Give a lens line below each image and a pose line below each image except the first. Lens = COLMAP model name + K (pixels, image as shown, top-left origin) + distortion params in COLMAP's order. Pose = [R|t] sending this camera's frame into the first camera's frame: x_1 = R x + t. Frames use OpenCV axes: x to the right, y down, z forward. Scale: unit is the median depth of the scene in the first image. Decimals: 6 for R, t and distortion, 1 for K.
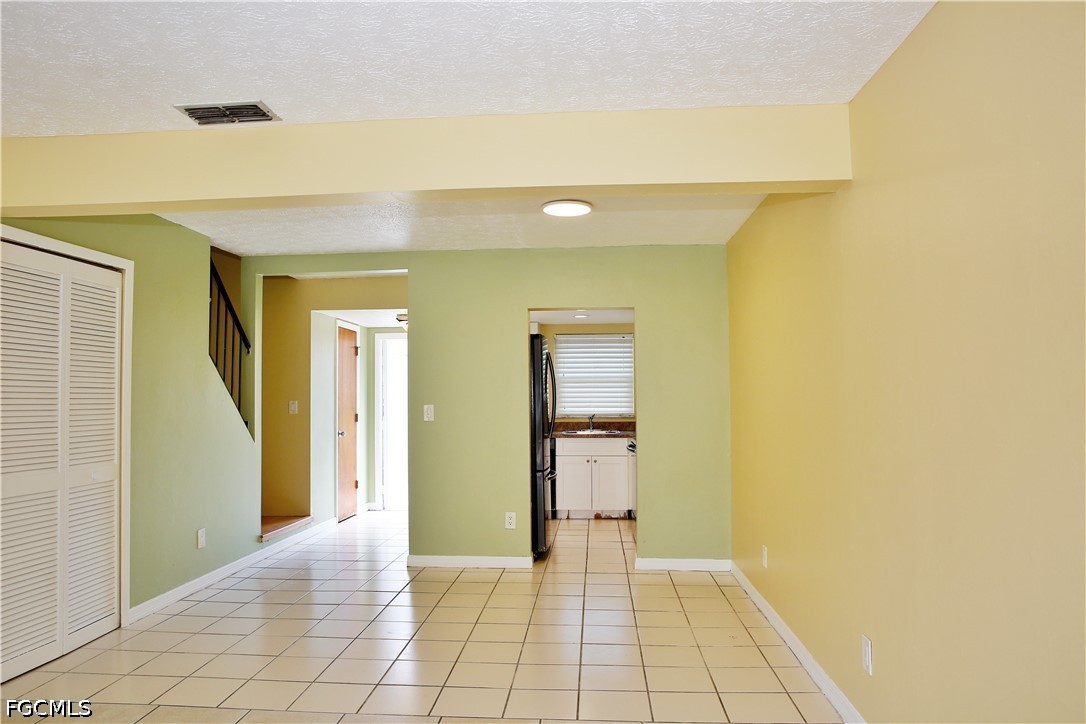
lens RADIAL K [[732.7, 0, 543.1], [0, 732.7, 360.8], [0, 0, 1]] dist [-0.081246, 0.042768]
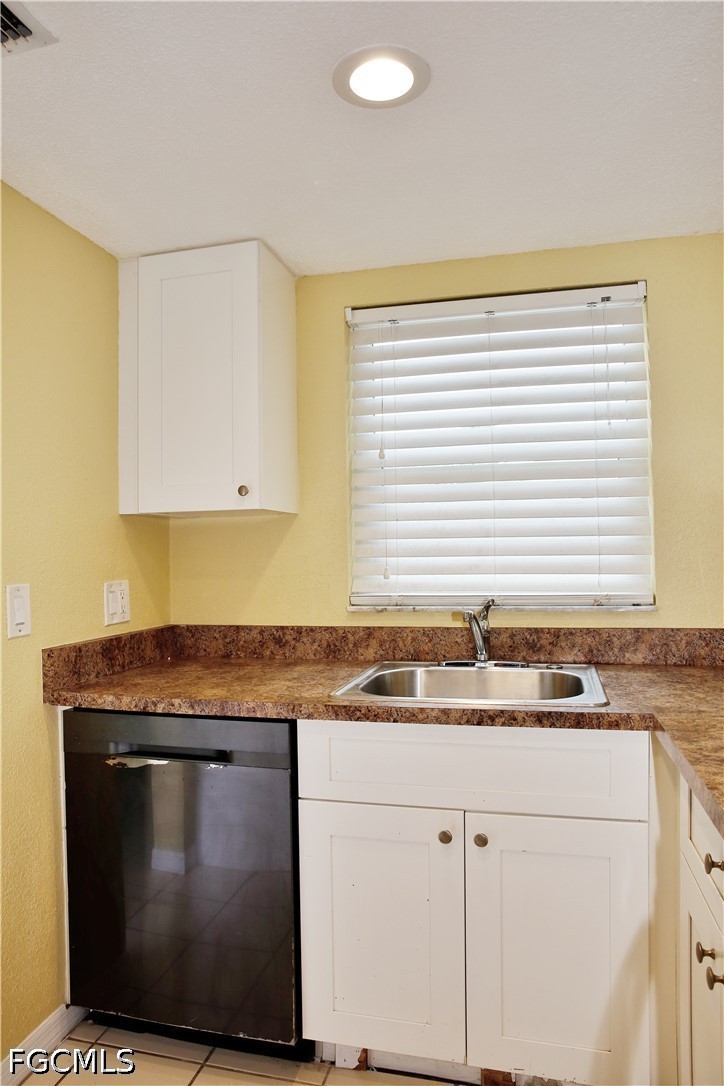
lens RADIAL K [[732.7, 0, 368.6], [0, 732.7, 545.5], [0, 0, 1]] dist [-0.081246, 0.042768]
pose [[0.985901, -0.012526, -0.166859, 0.074605], [0.018637, 0.999210, 0.035108, 0.047709], [0.166287, -0.037723, 0.985356, 0.795036]]
